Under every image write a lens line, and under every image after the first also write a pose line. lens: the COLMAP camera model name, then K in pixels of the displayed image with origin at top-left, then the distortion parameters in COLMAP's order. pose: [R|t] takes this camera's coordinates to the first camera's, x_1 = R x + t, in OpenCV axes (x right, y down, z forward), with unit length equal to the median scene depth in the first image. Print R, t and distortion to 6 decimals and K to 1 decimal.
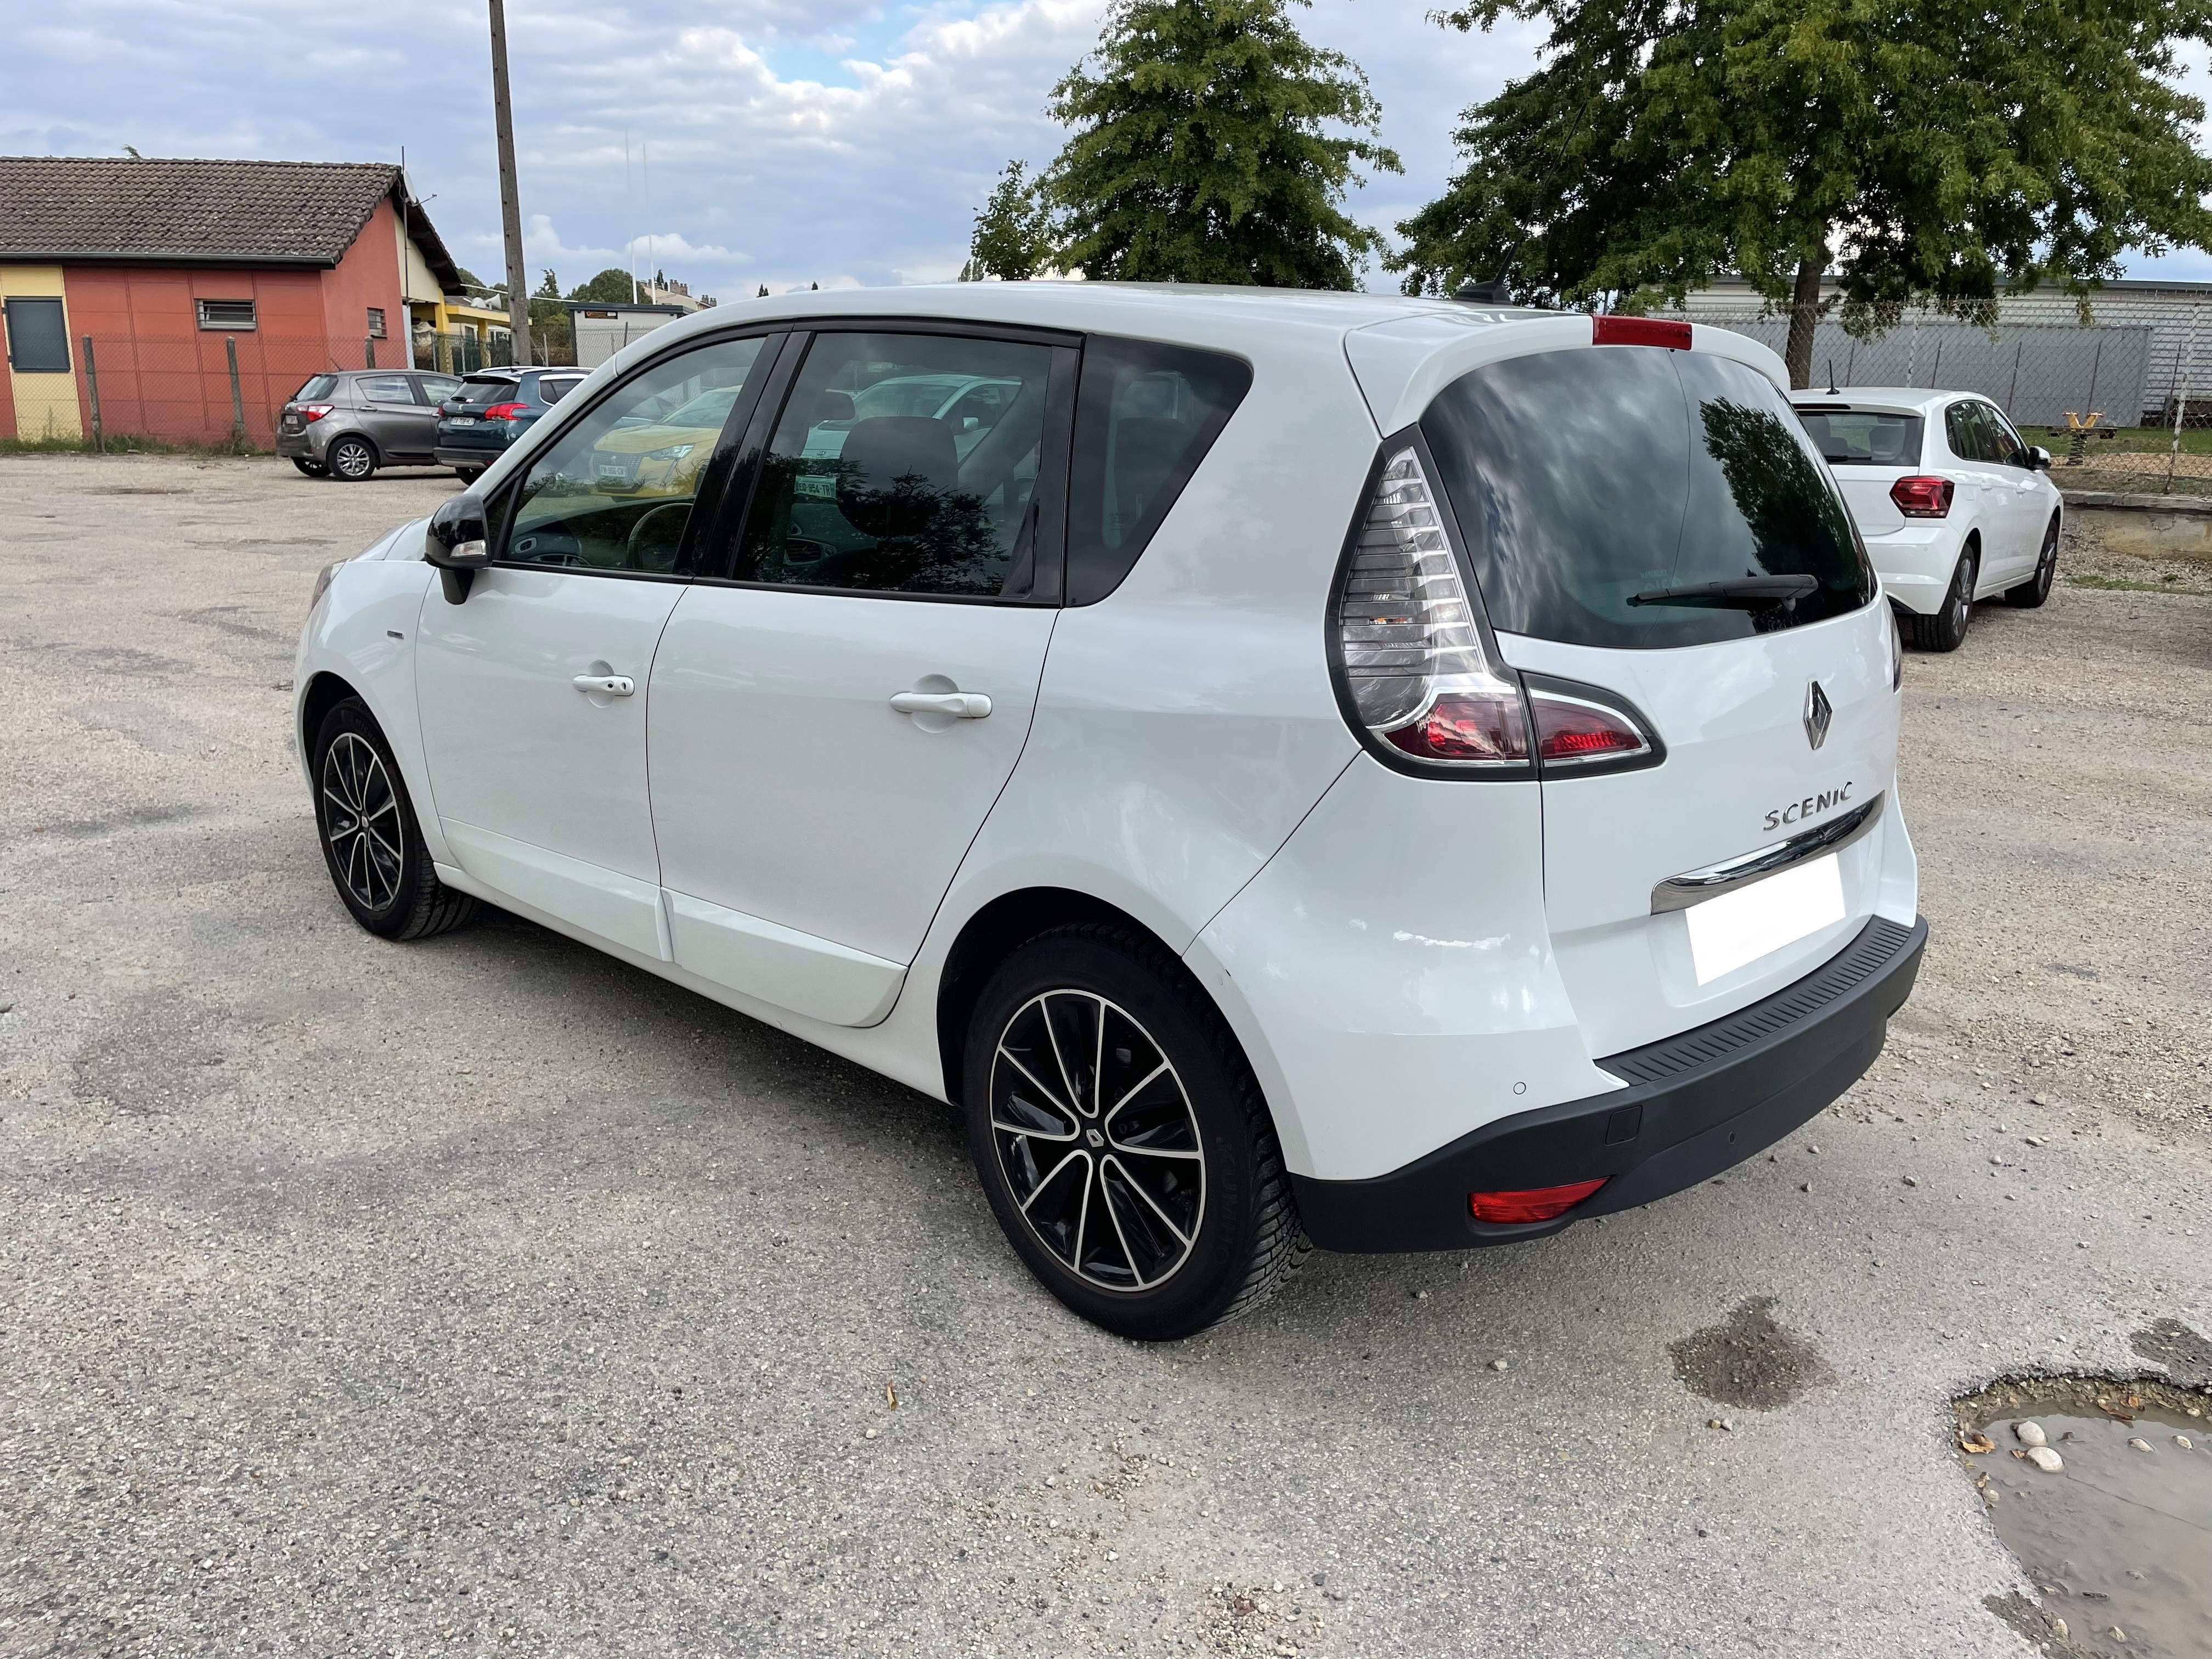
lens RADIAL K [[1671.4, 0, 1106.0], [0, 1671.4, 829.5], [0, 0, 1]] dist [0.100906, -0.122227]
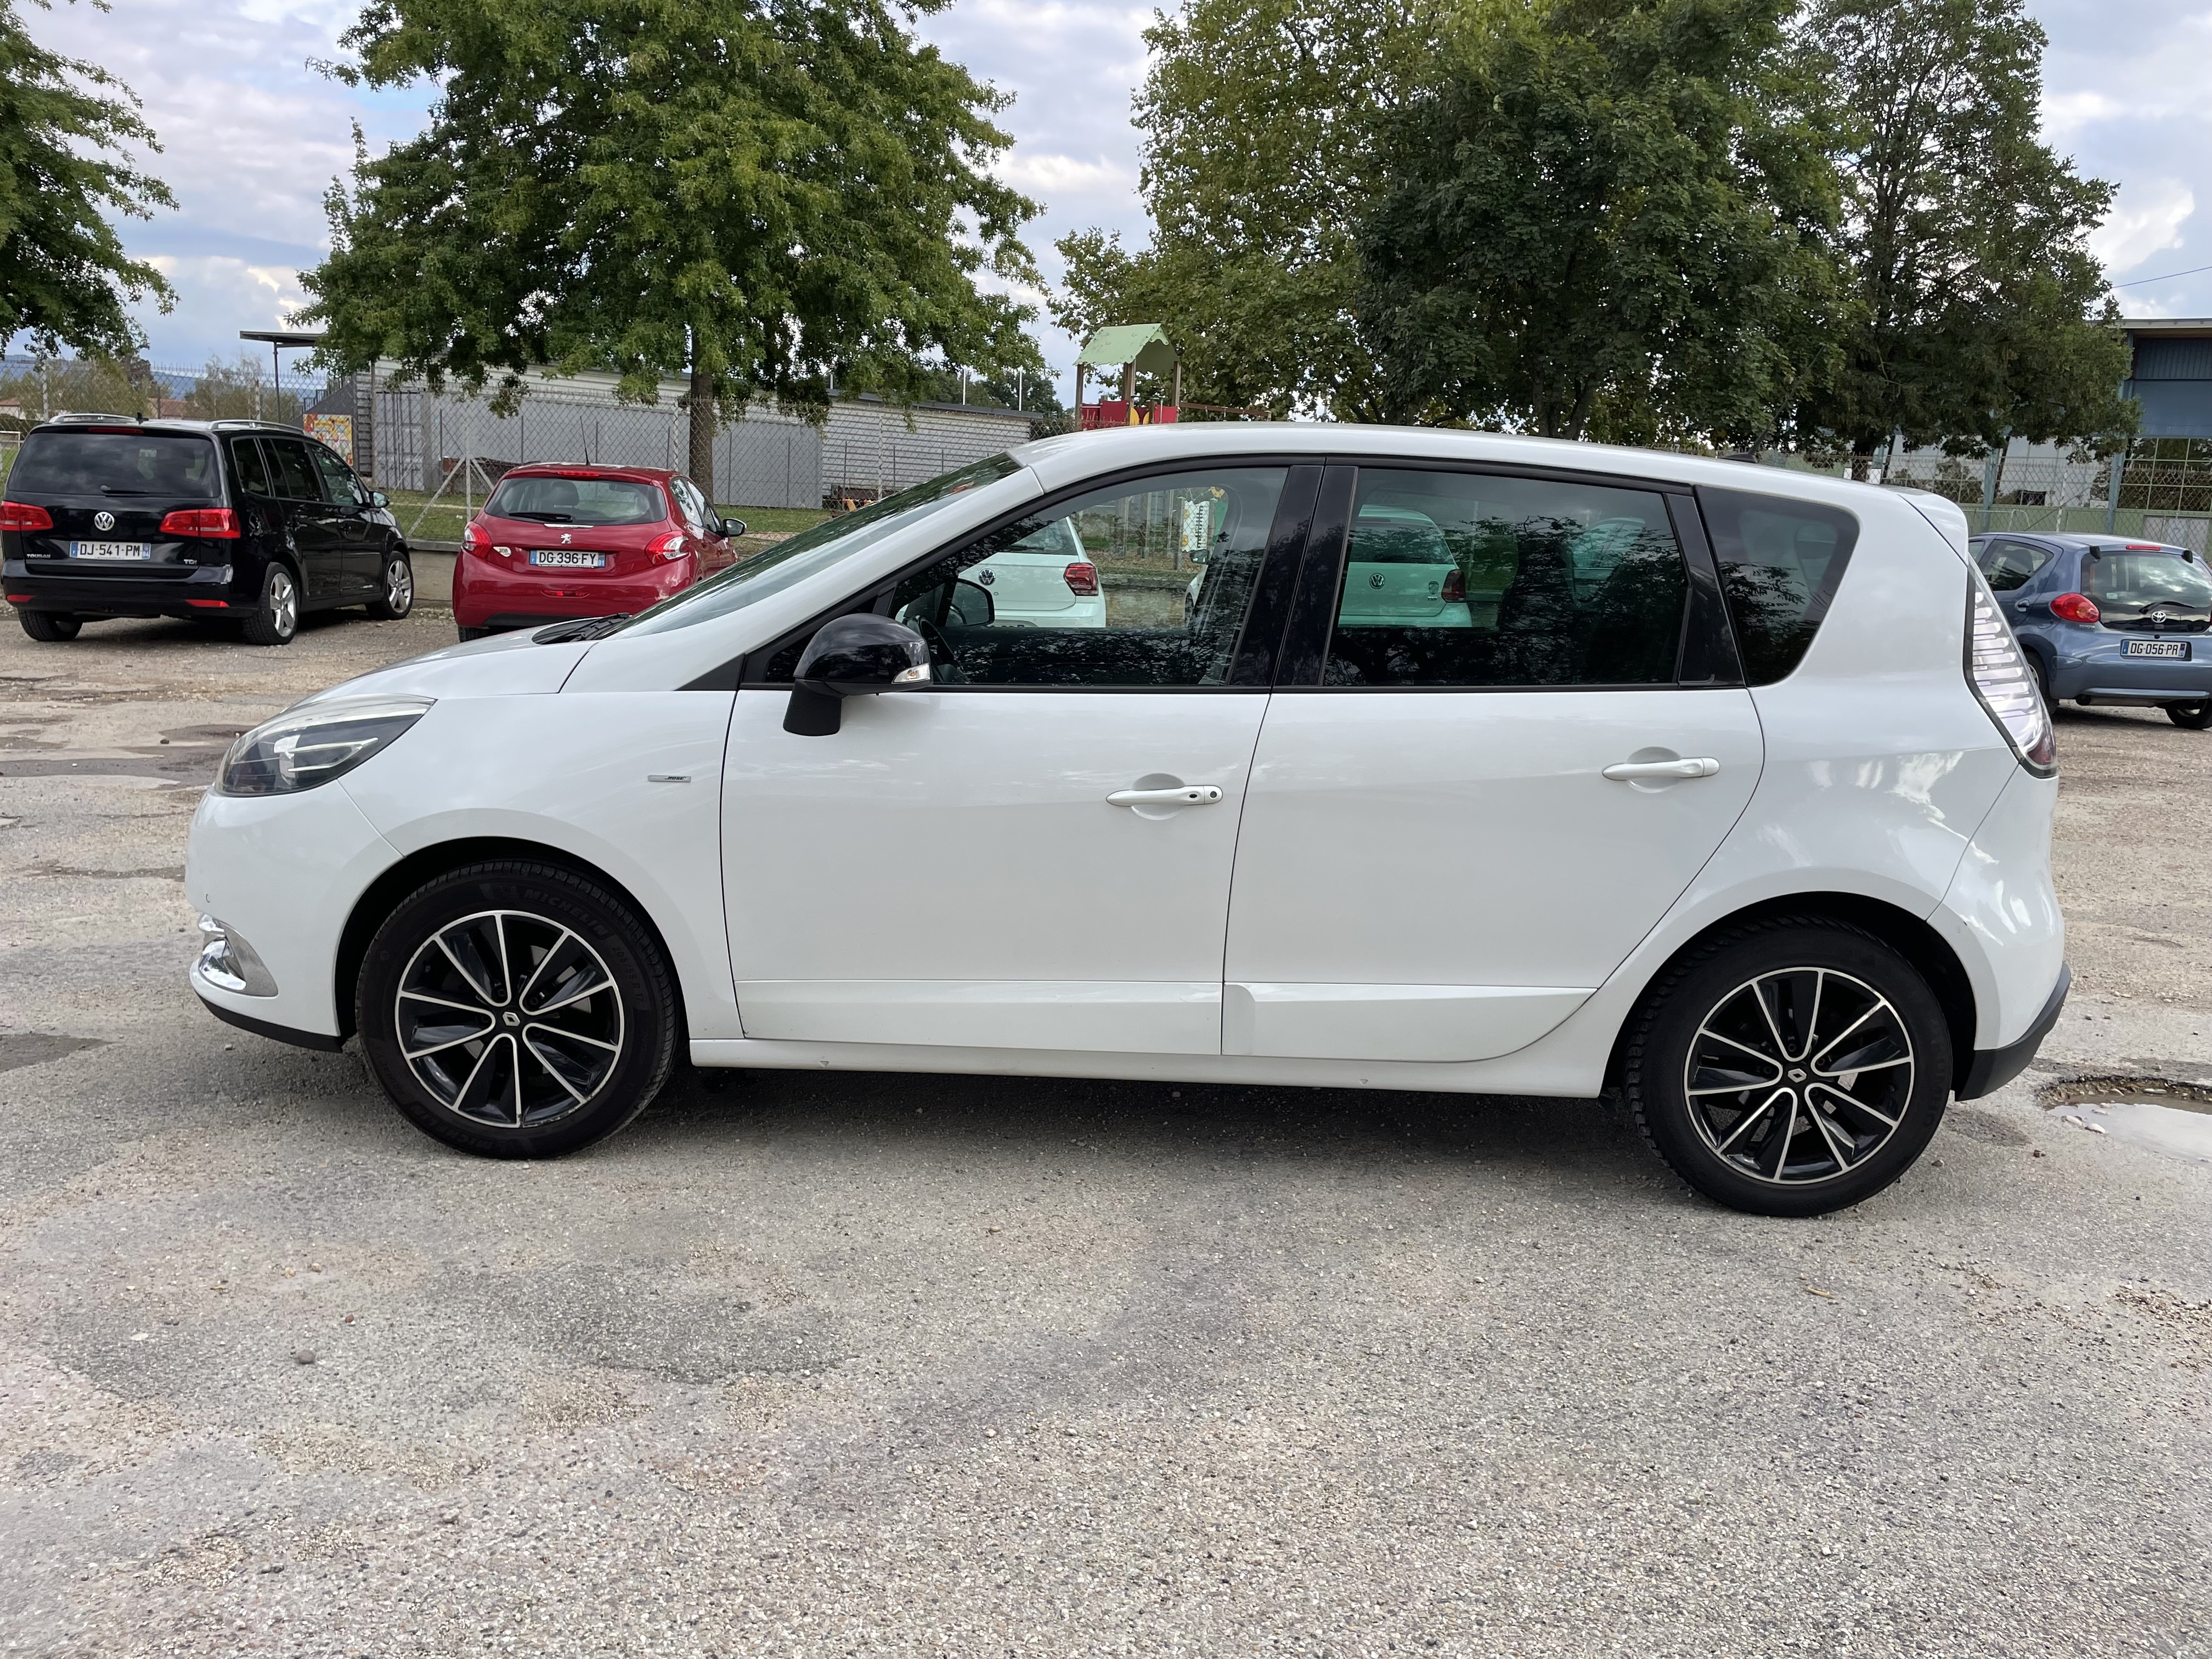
lens RADIAL K [[1671.4, 0, 1106.0], [0, 1671.4, 829.5], [0, 0, 1]] dist [0.100906, -0.122227]
pose [[0.708760, -0.114546, 0.696088, -1.316757], [0.139749, 0.989972, 0.020615, -0.117637], [-0.691469, 0.082666, 0.717661, 0.380572]]
